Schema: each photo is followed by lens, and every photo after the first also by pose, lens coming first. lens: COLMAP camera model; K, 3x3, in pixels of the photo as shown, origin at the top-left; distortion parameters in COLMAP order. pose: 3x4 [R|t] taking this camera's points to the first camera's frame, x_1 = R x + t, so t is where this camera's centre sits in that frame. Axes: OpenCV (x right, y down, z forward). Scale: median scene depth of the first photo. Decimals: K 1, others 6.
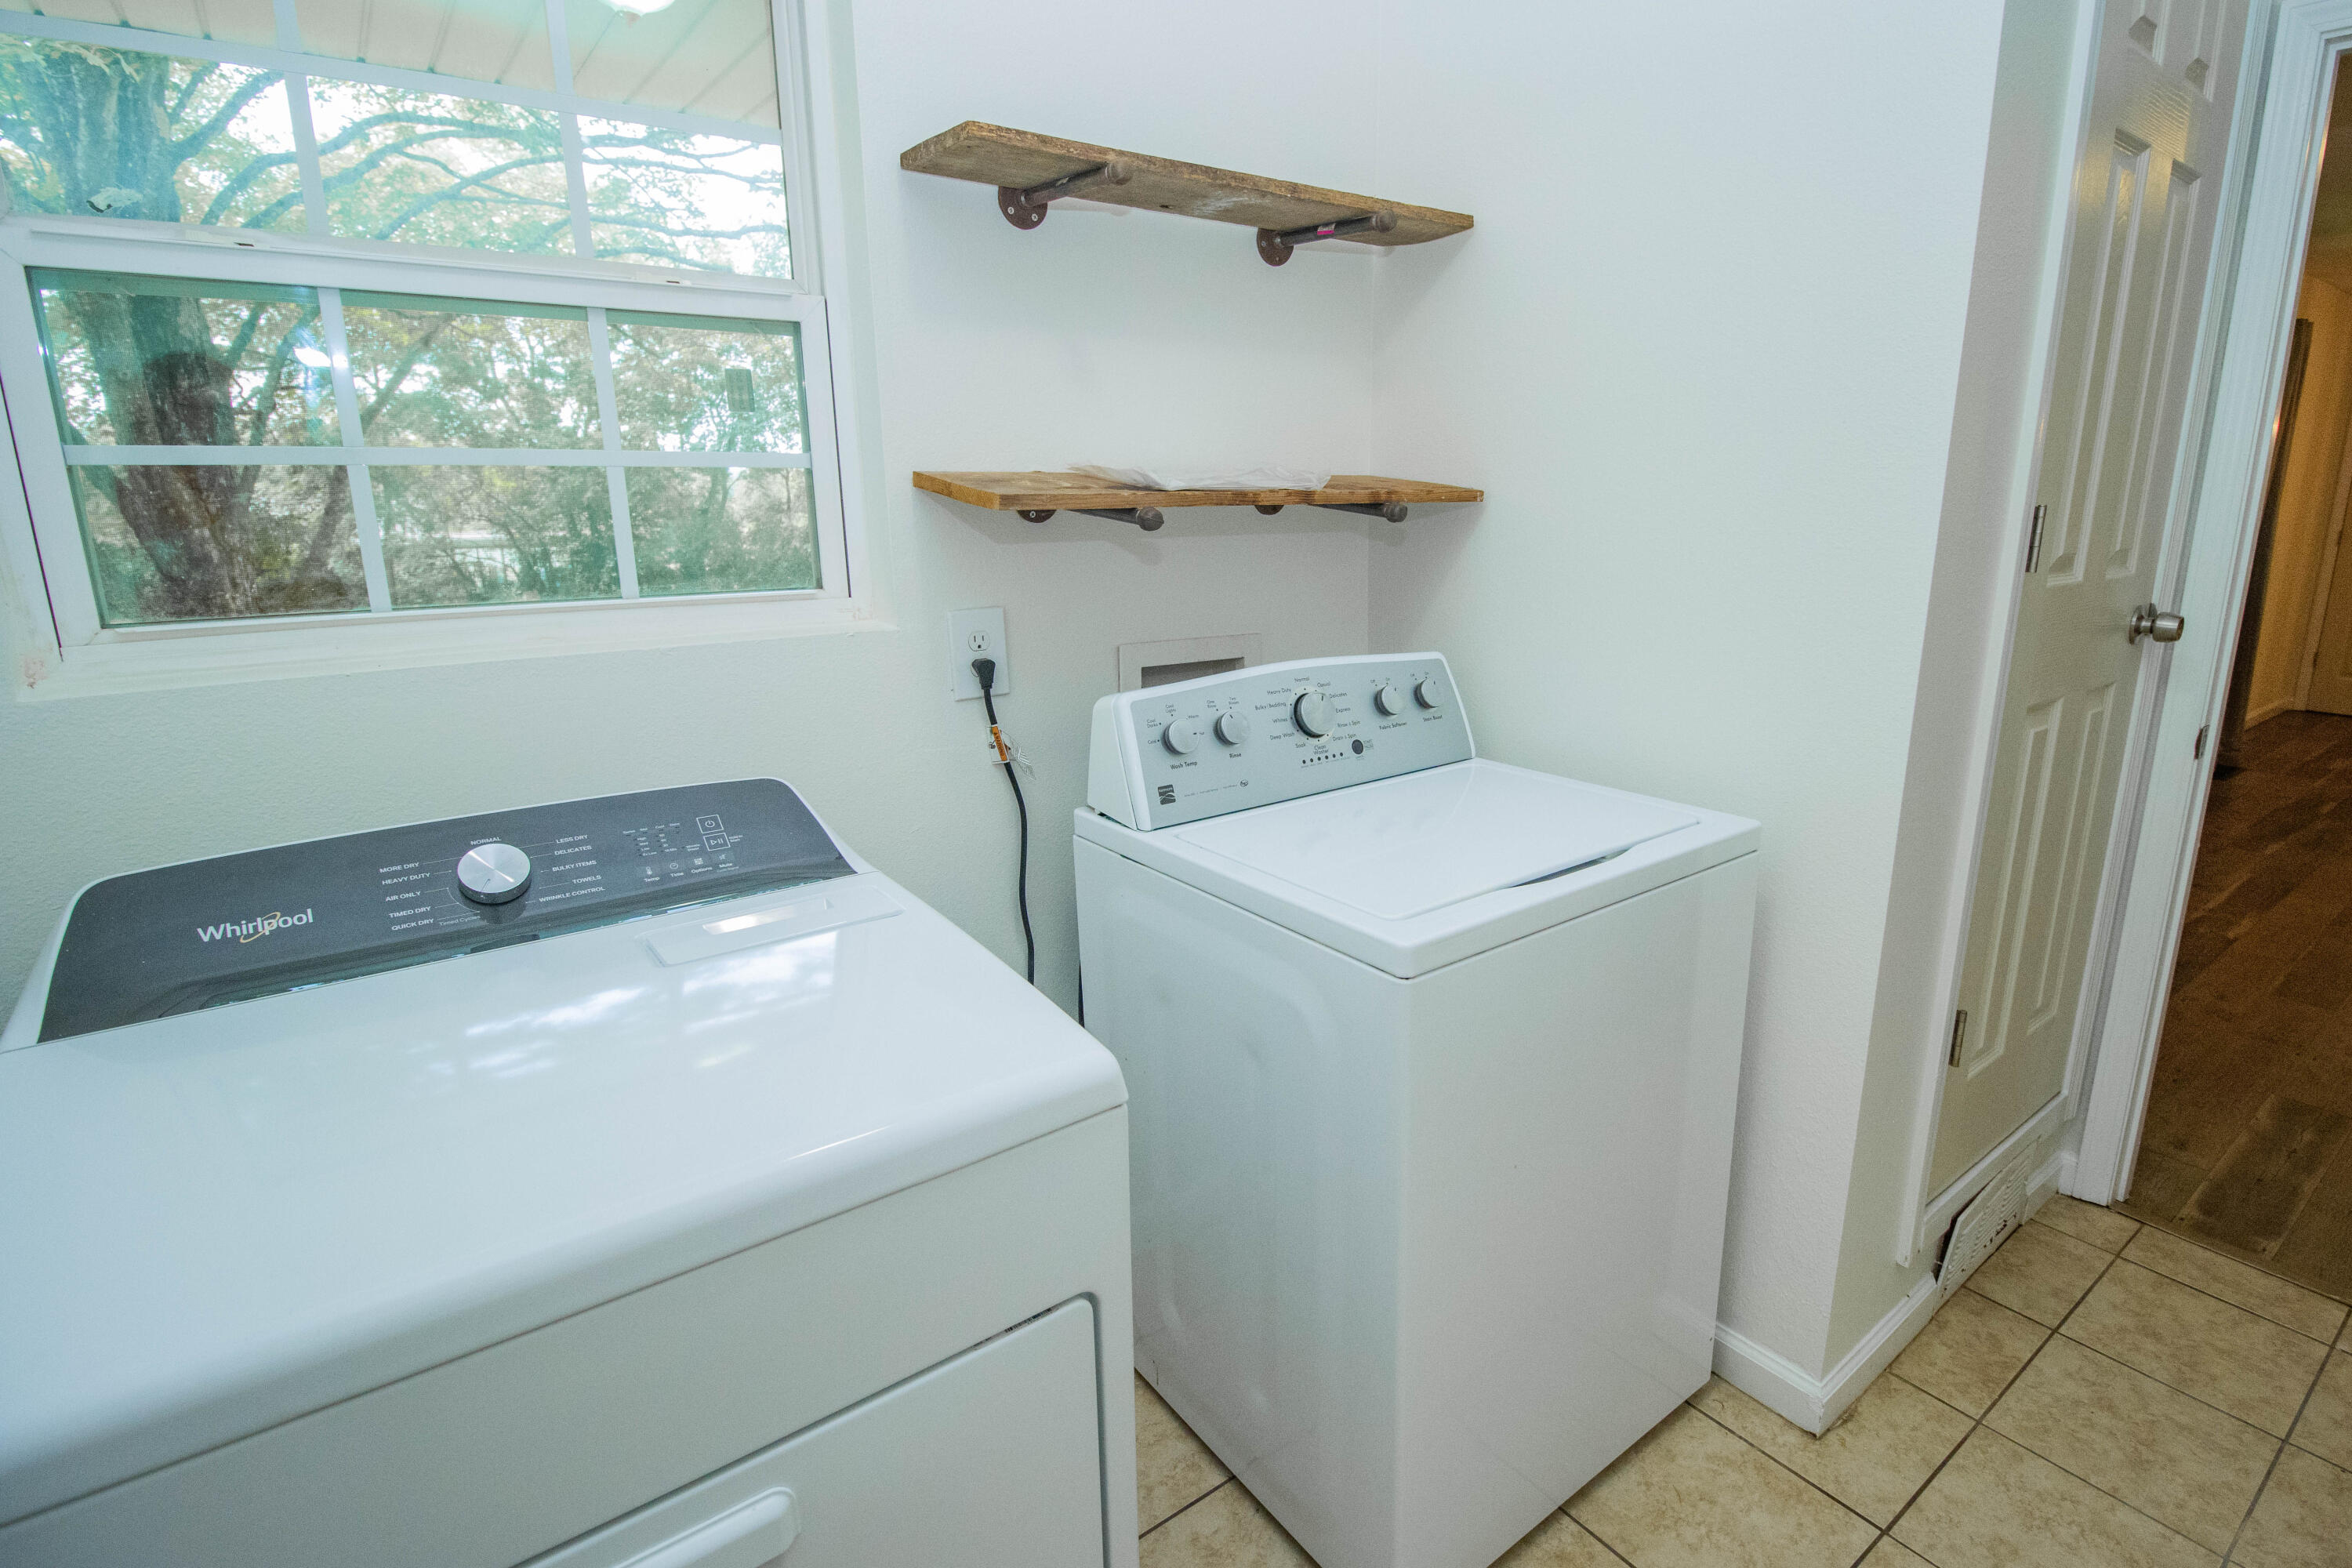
lens RADIAL K [[1187.1, 0, 1176.0], [0, 1187.1, 784.0], [0, 0, 1]] dist [0.000005, 0.000381]
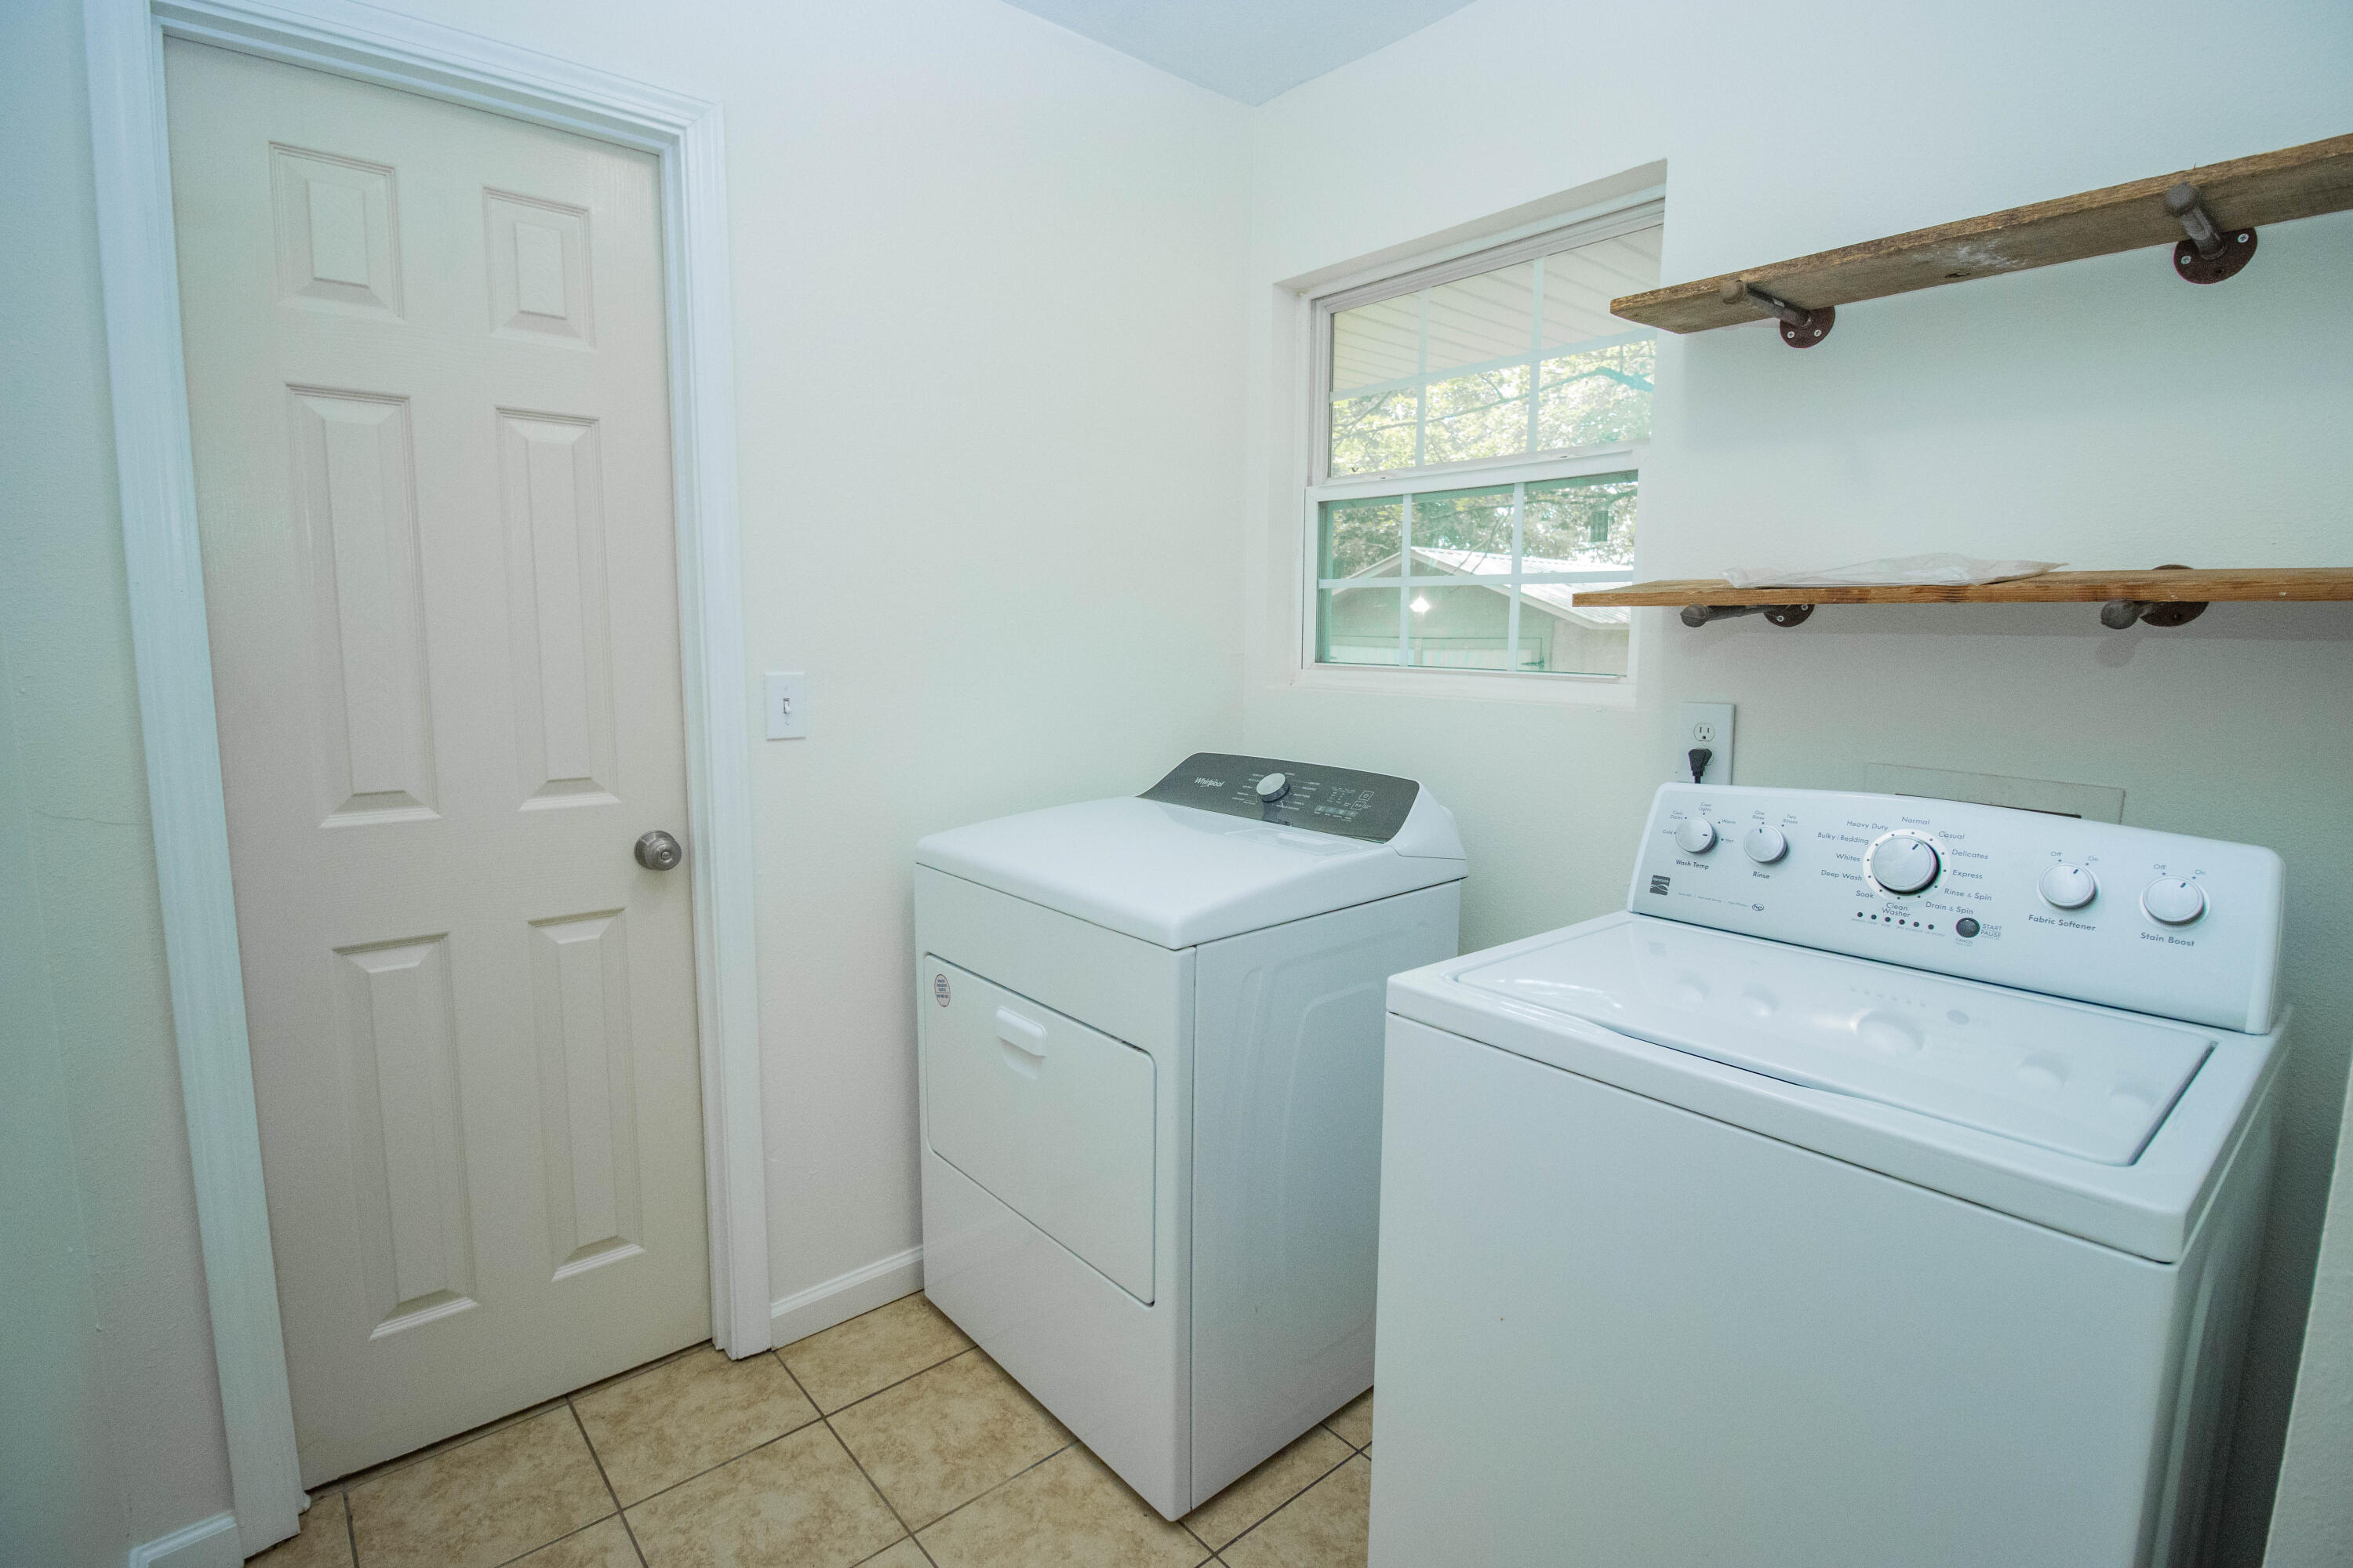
lens RADIAL K [[1105.3, 0, 1203.1], [0, 1105.3, 767.8], [0, 0, 1]] dist [-0.003383, -0.010557]
pose [[0.065209, 0.125026, -0.990008, 0.836843], [-0.260070, 0.959962, 0.104101, -0.079062], [0.963385, 0.250683, 0.095114, 0.495777]]
